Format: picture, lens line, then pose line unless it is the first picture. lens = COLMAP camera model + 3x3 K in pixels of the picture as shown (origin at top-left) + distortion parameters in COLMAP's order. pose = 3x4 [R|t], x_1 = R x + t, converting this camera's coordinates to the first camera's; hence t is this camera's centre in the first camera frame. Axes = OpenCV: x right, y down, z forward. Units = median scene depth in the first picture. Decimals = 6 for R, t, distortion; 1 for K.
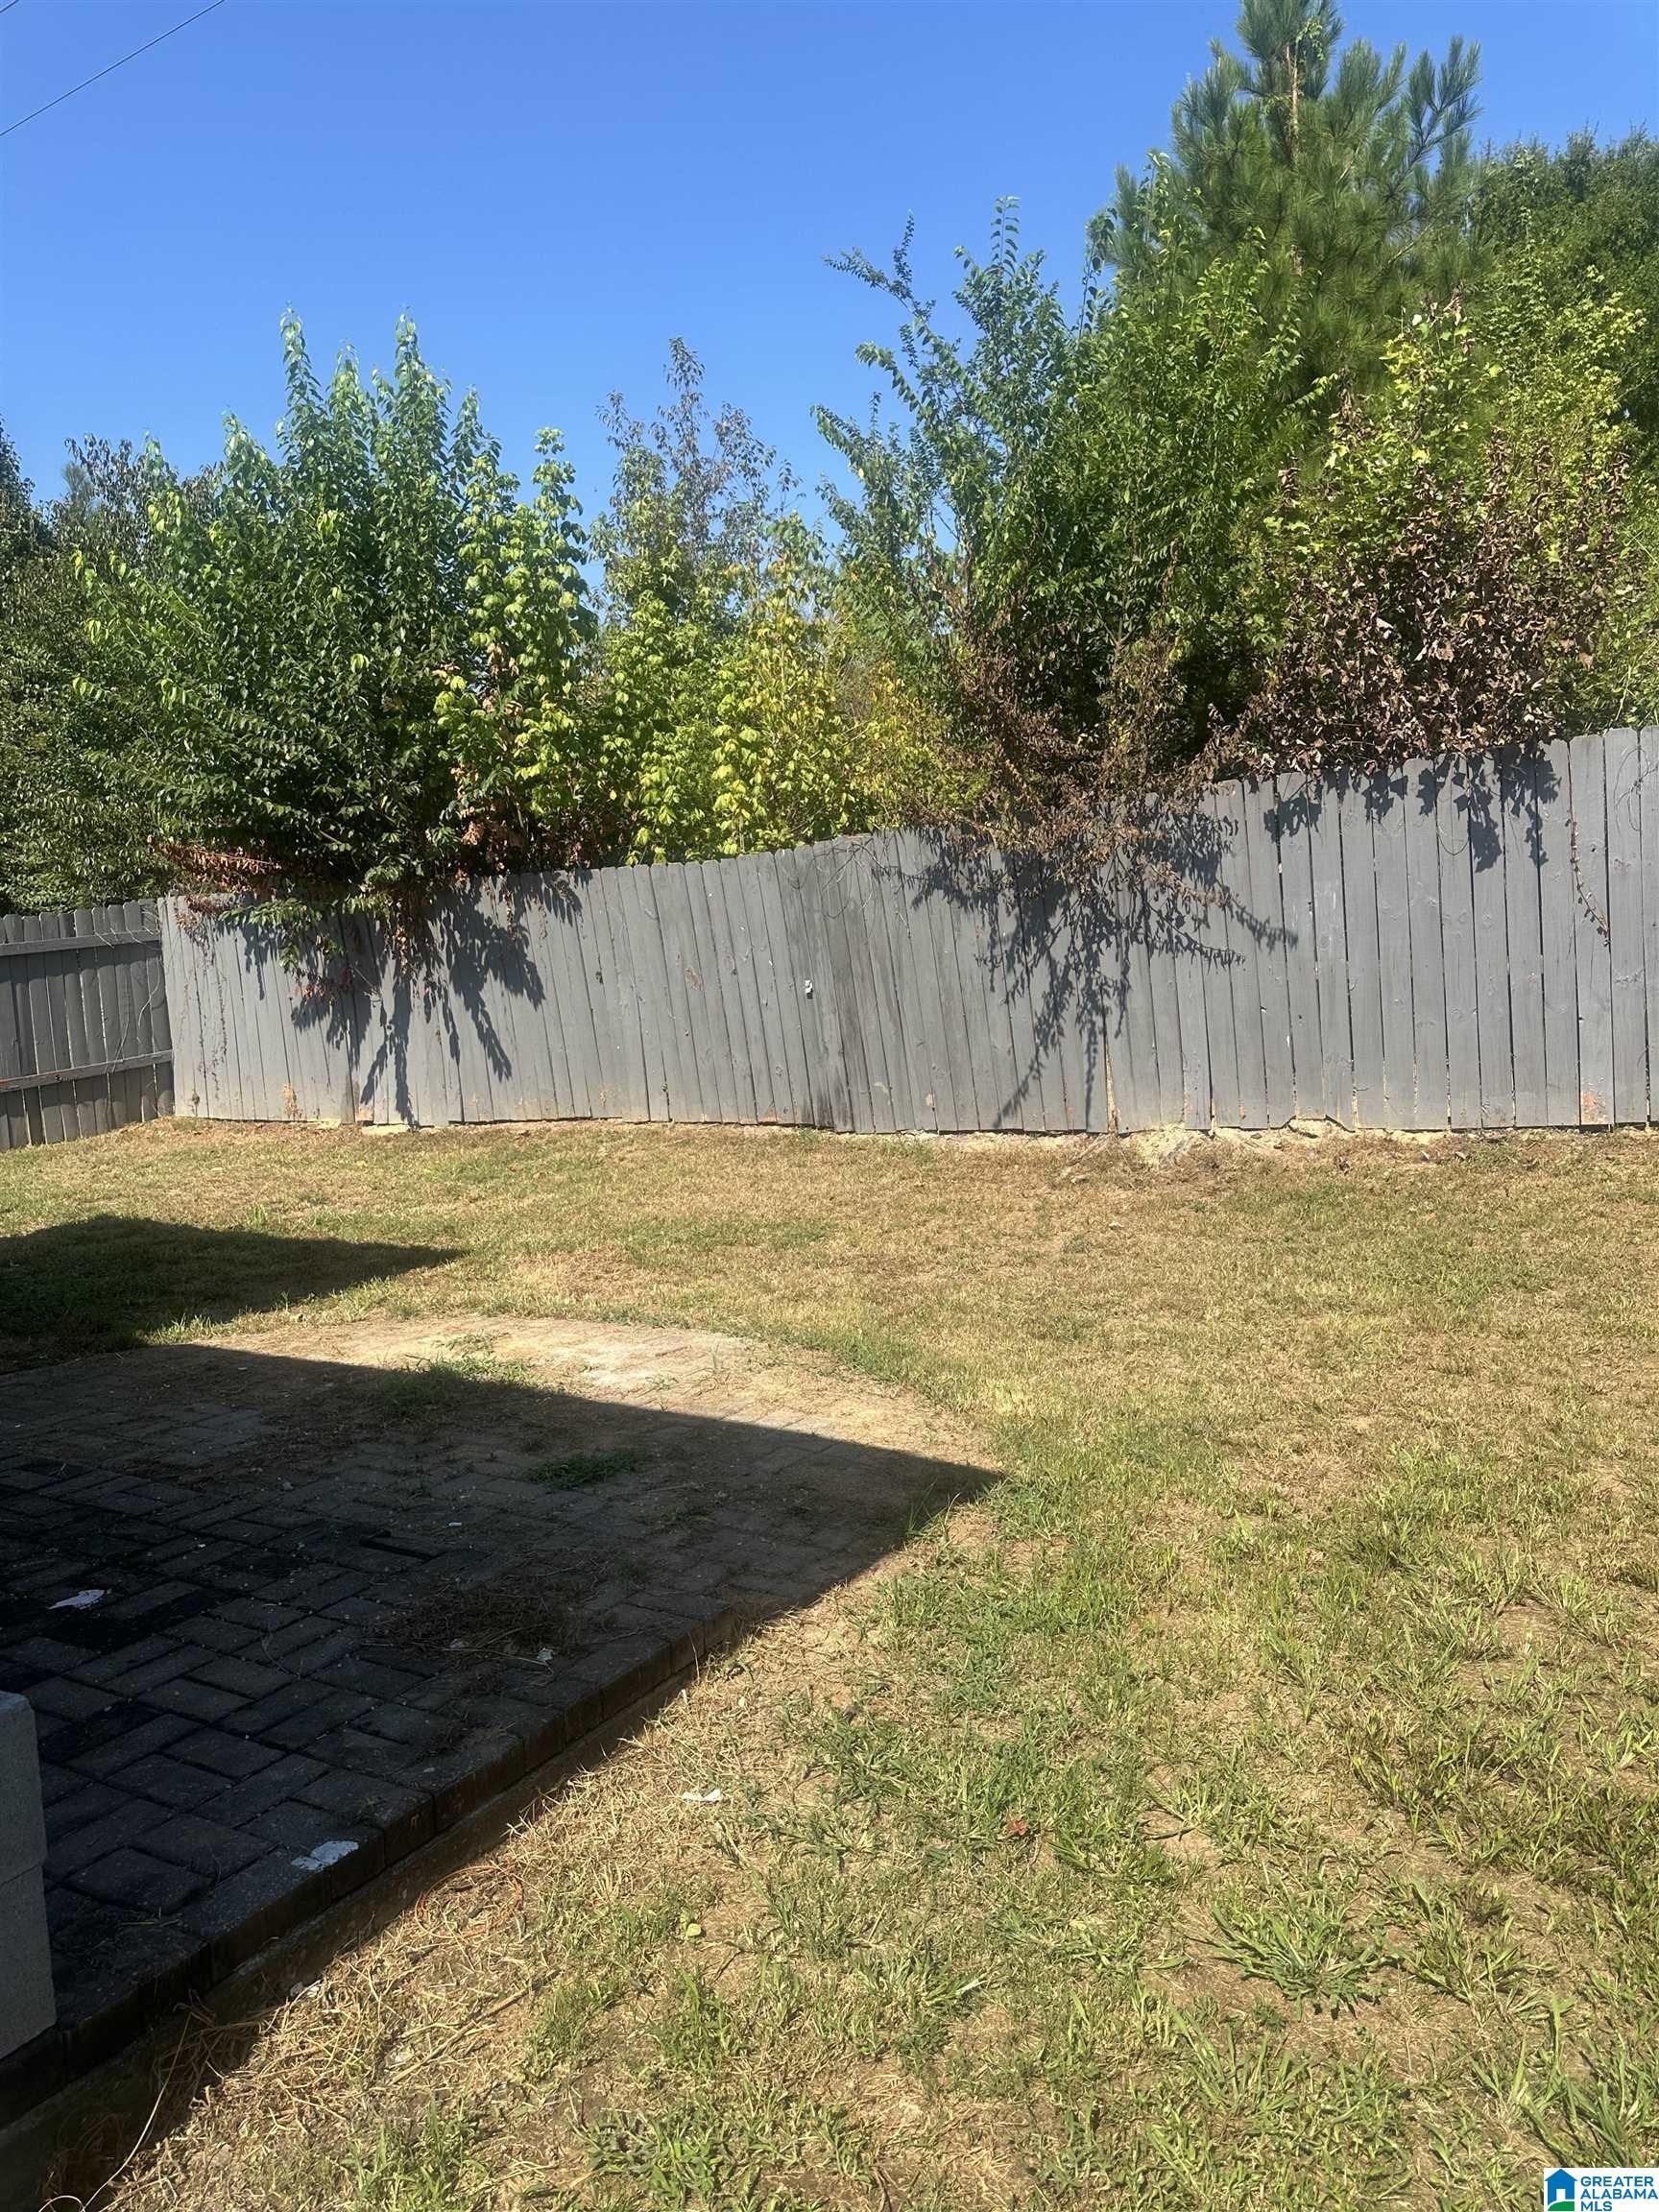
lens RADIAL K [[1562.0, 0, 847.6], [0, 1562.0, 1089.6], [0, 0, 1]] dist [0.164375, -0.311294]
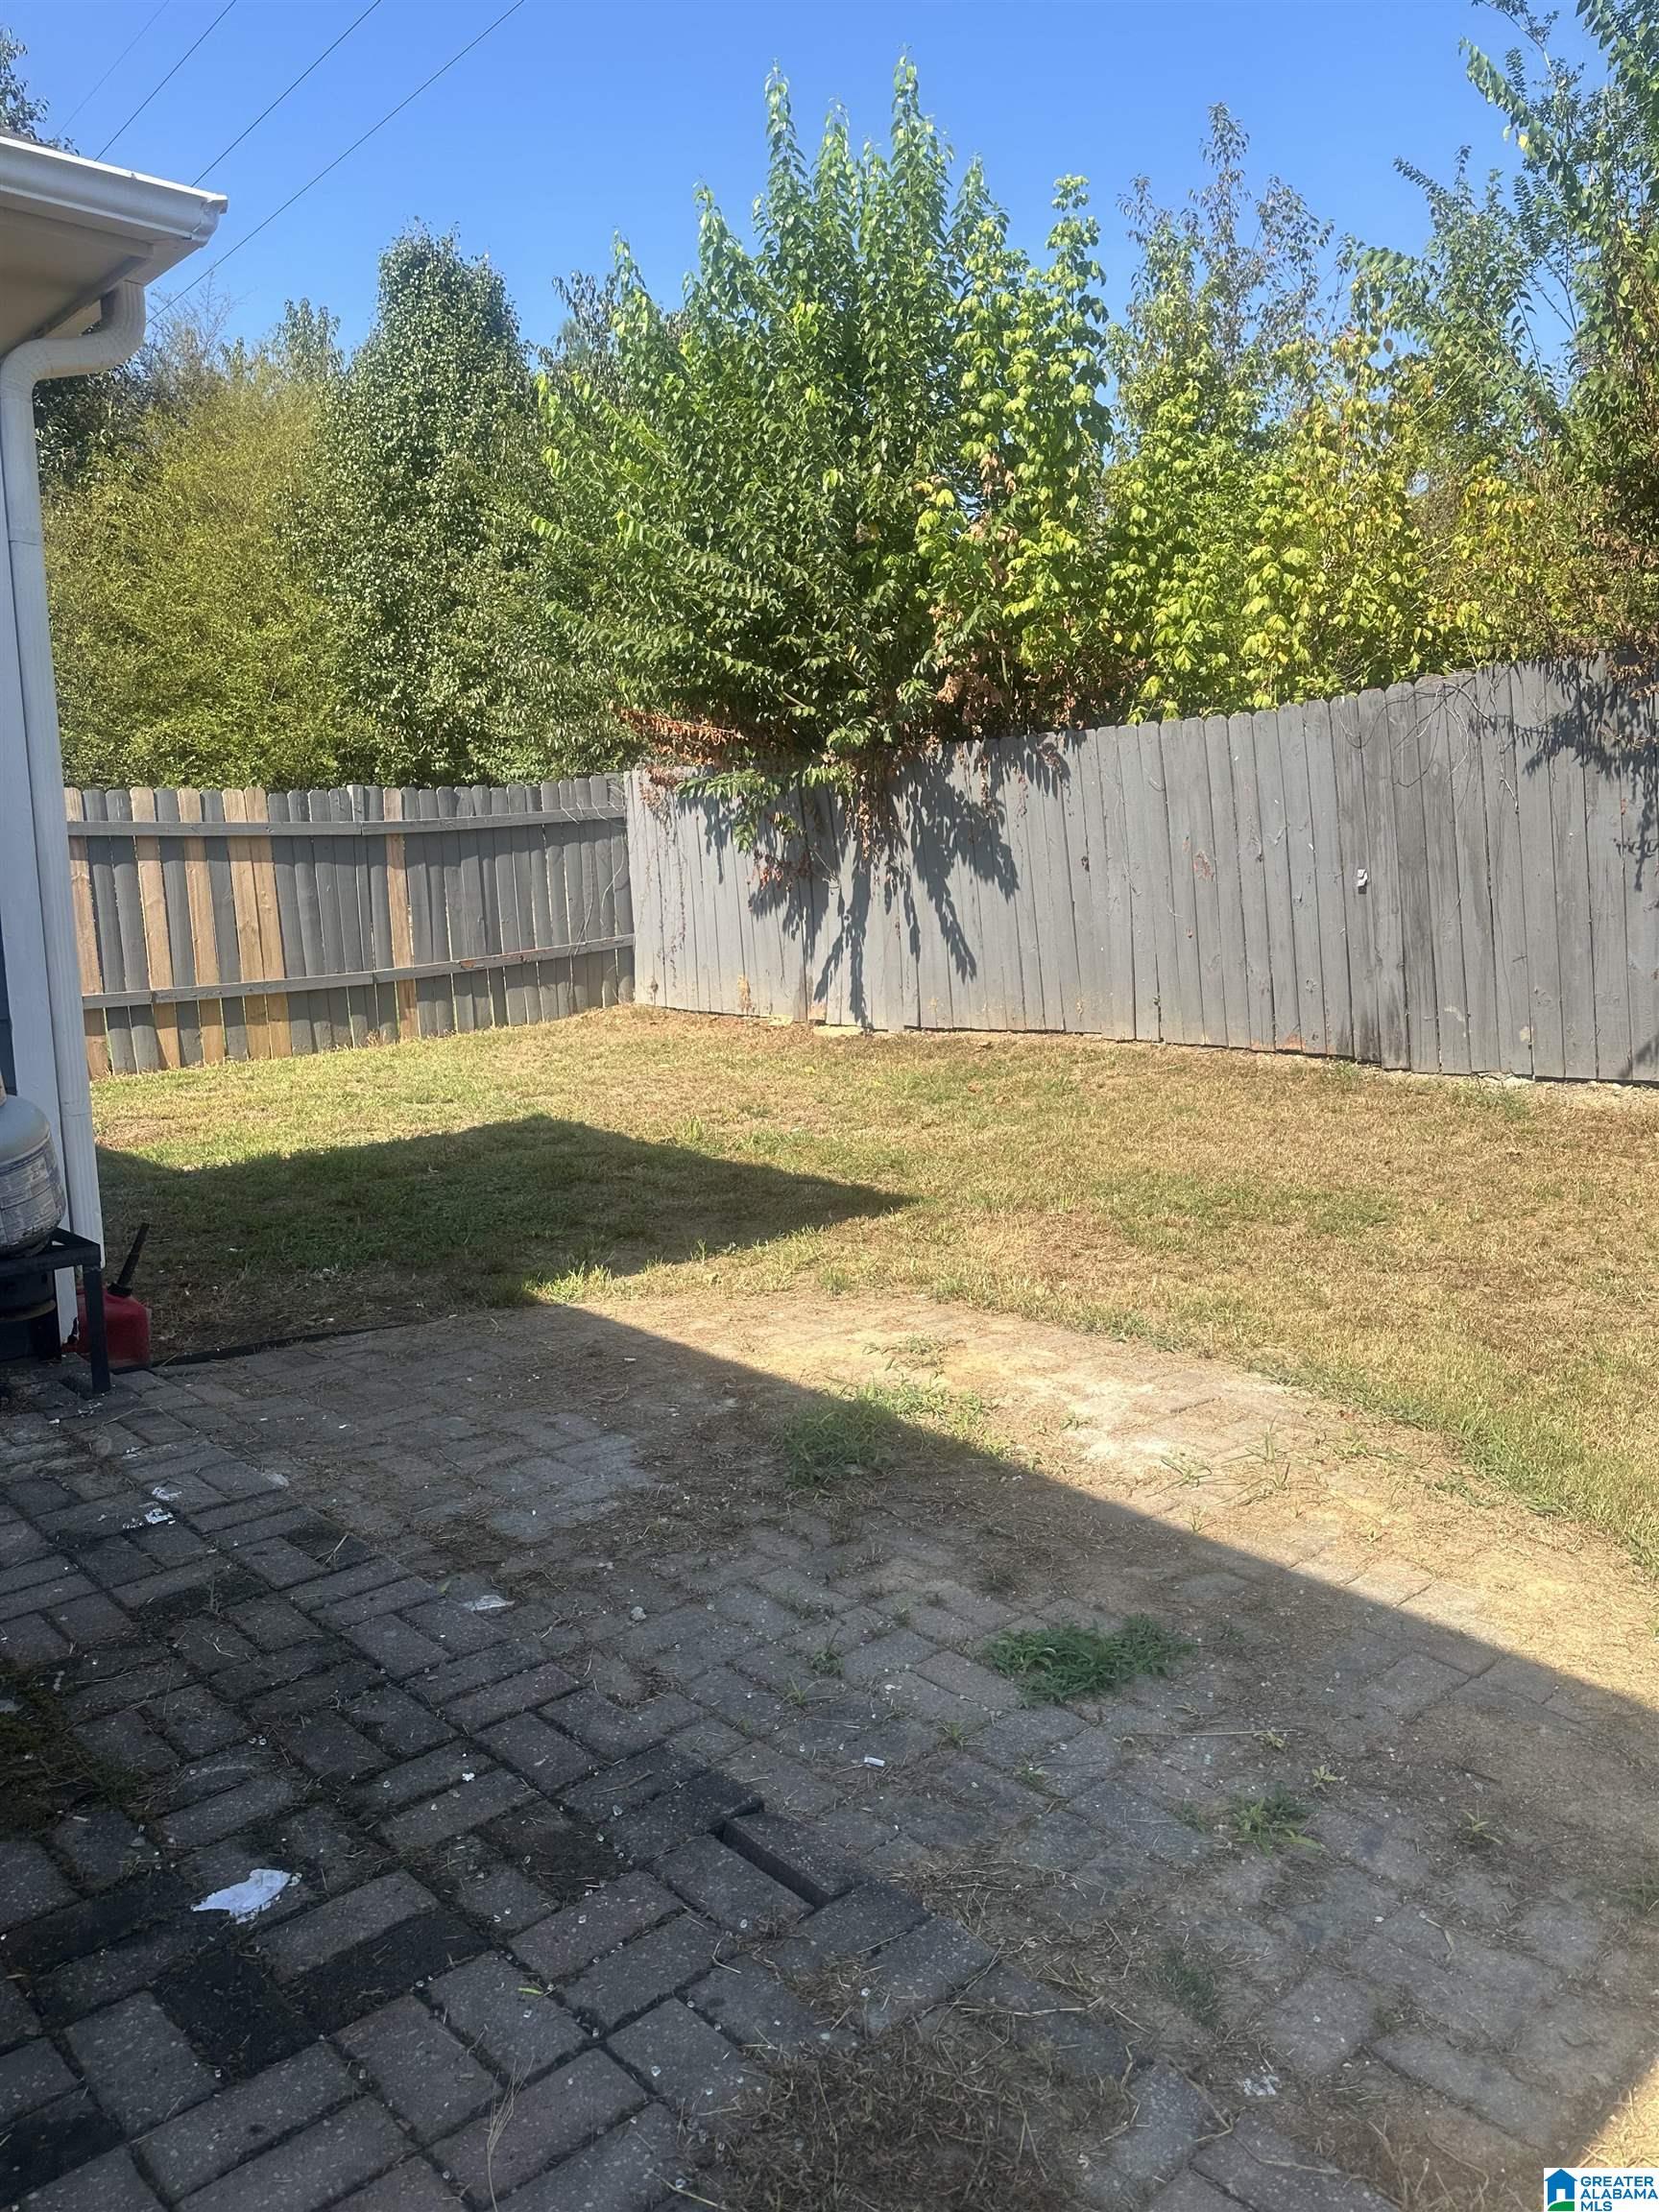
lens RADIAL K [[1561.8, 0, 823.5], [0, 1561.8, 1111.7], [0, 0, 1]] dist [0.177873, -0.364575]
pose [[0.953624, 0.067571, -0.293318, -0.044103], [-0.043364, 0.995152, 0.088267, -0.009886], [0.297860, -0.071454, 0.951931, 0.184032]]
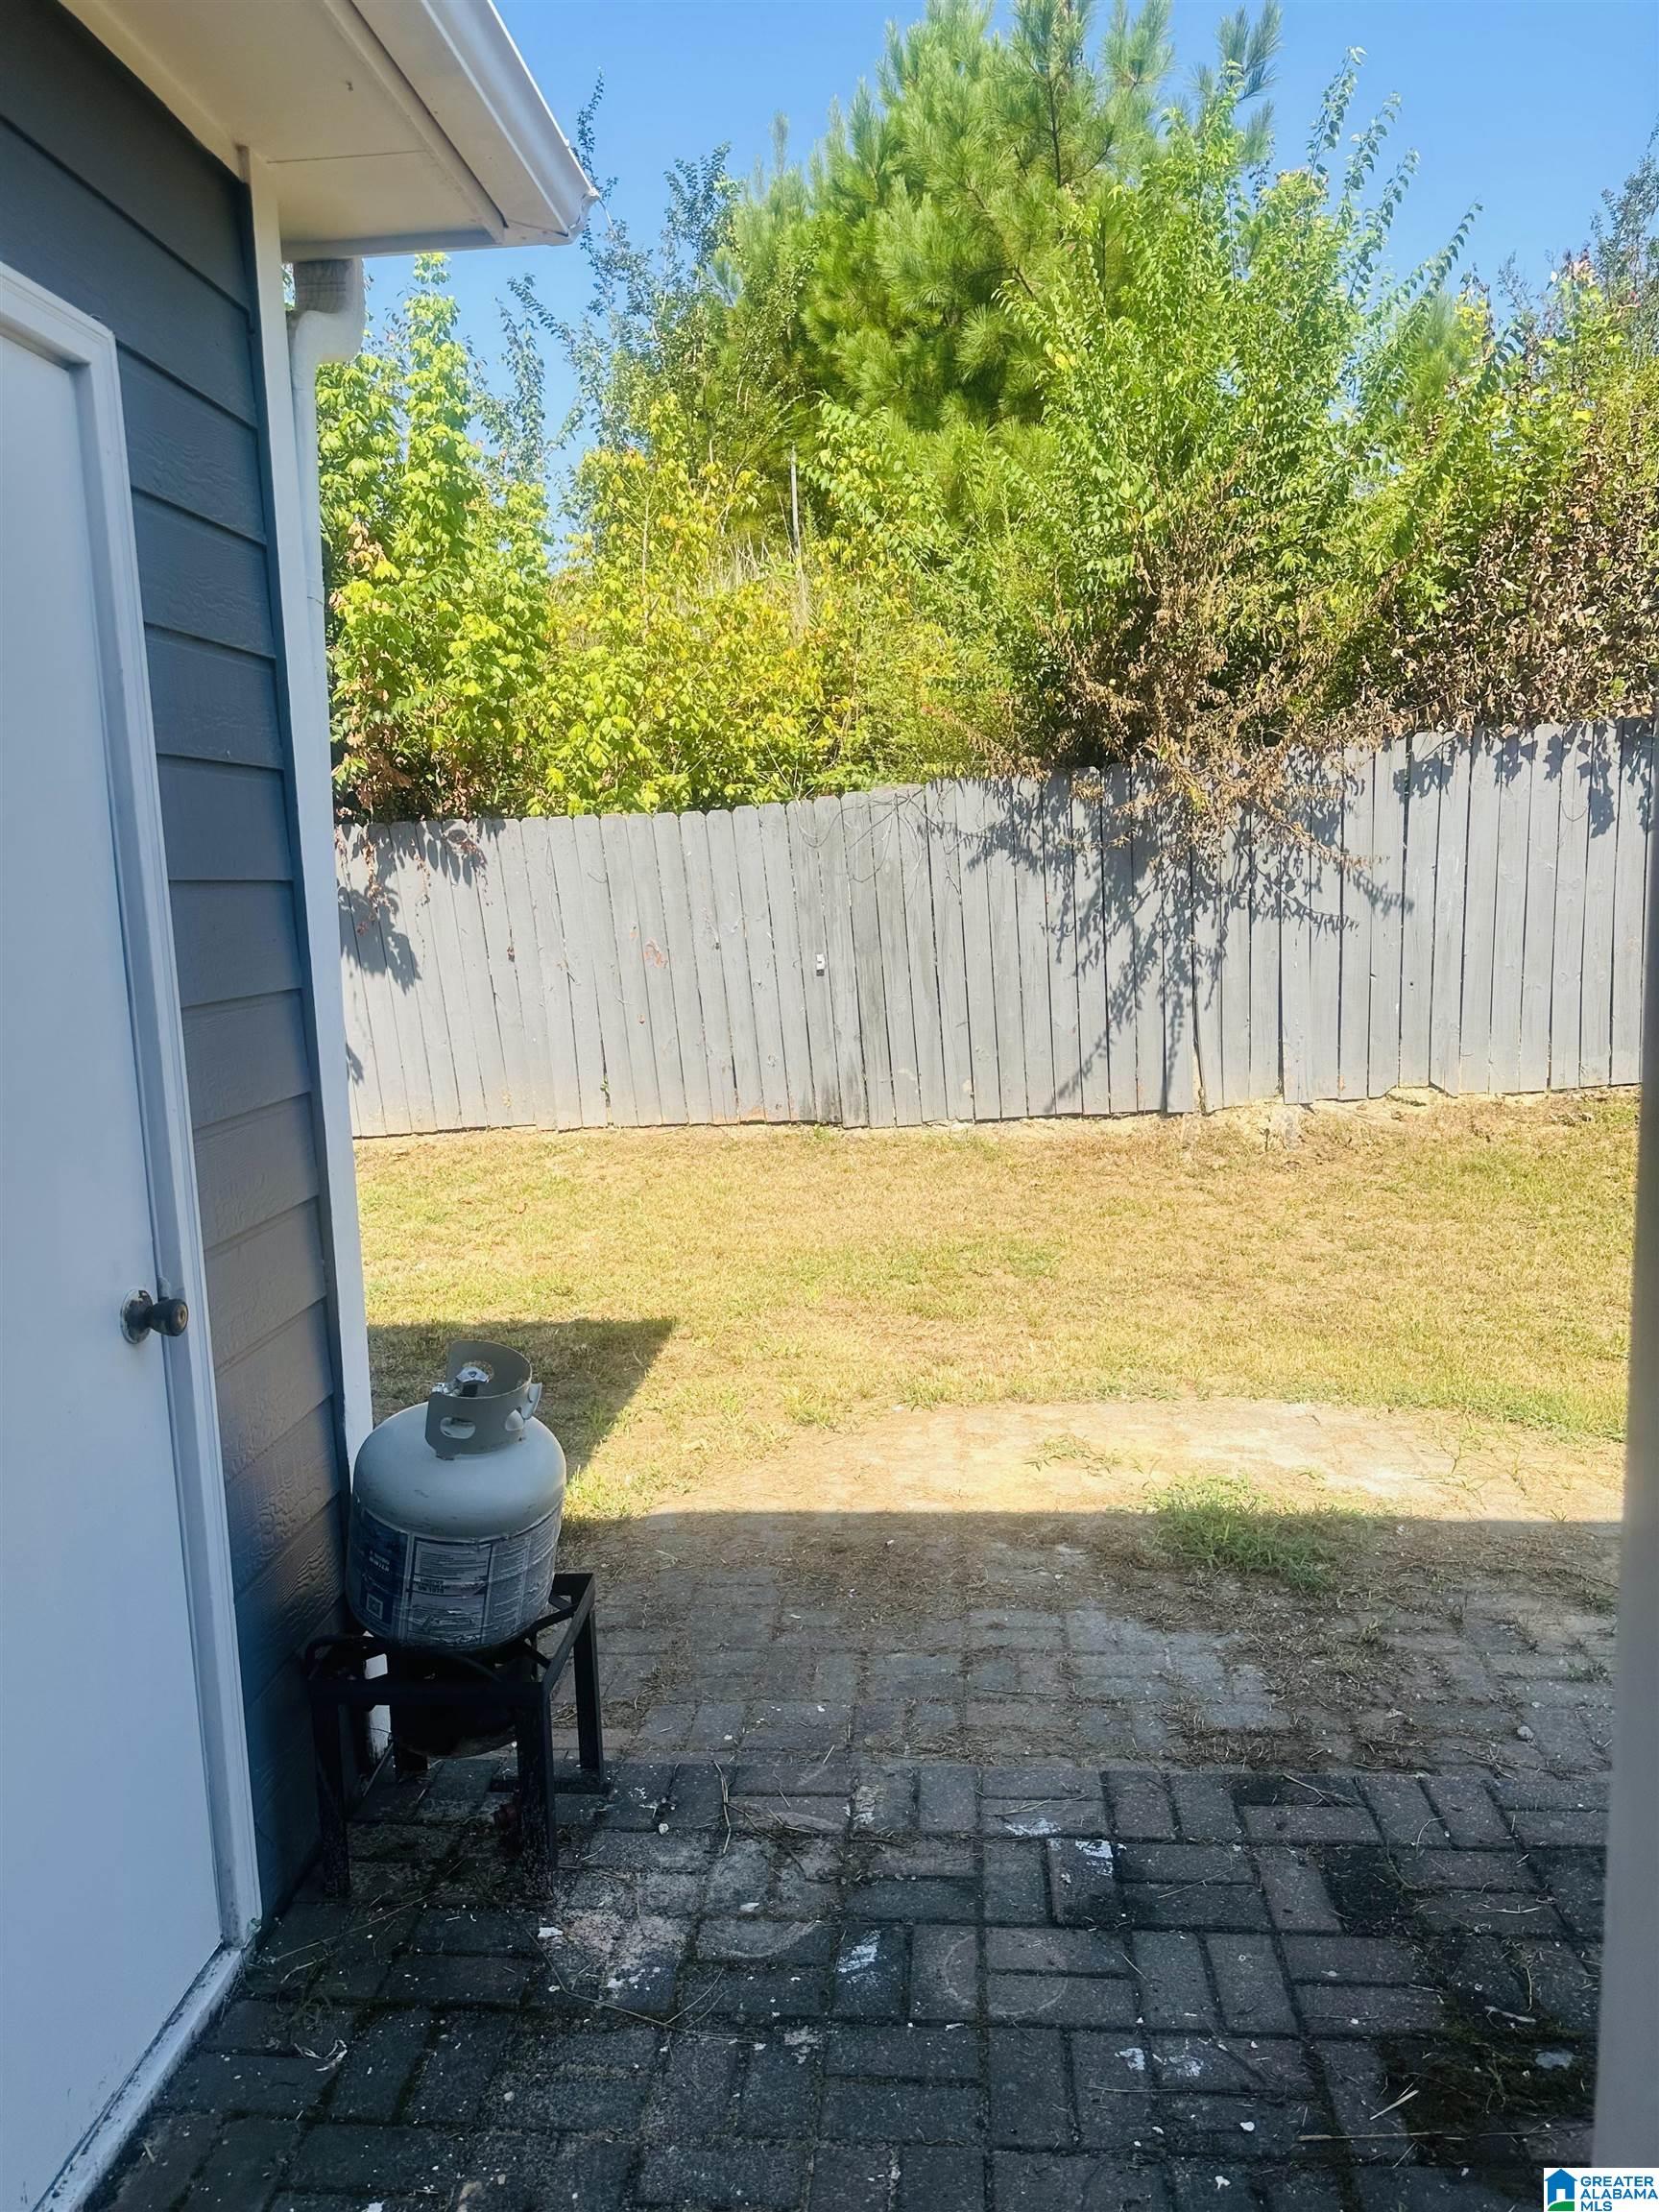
lens RADIAL K [[1561.8, 0, 823.5], [0, 1561.8, 1111.7], [0, 0, 1]] dist [0.177873, -0.364575]
pose [[0.903893, -0.058847, 0.423691, -0.429841], [0.042908, 0.997970, 0.047069, -0.026098], [-0.425600, -0.024366, 0.904583, 0.237602]]
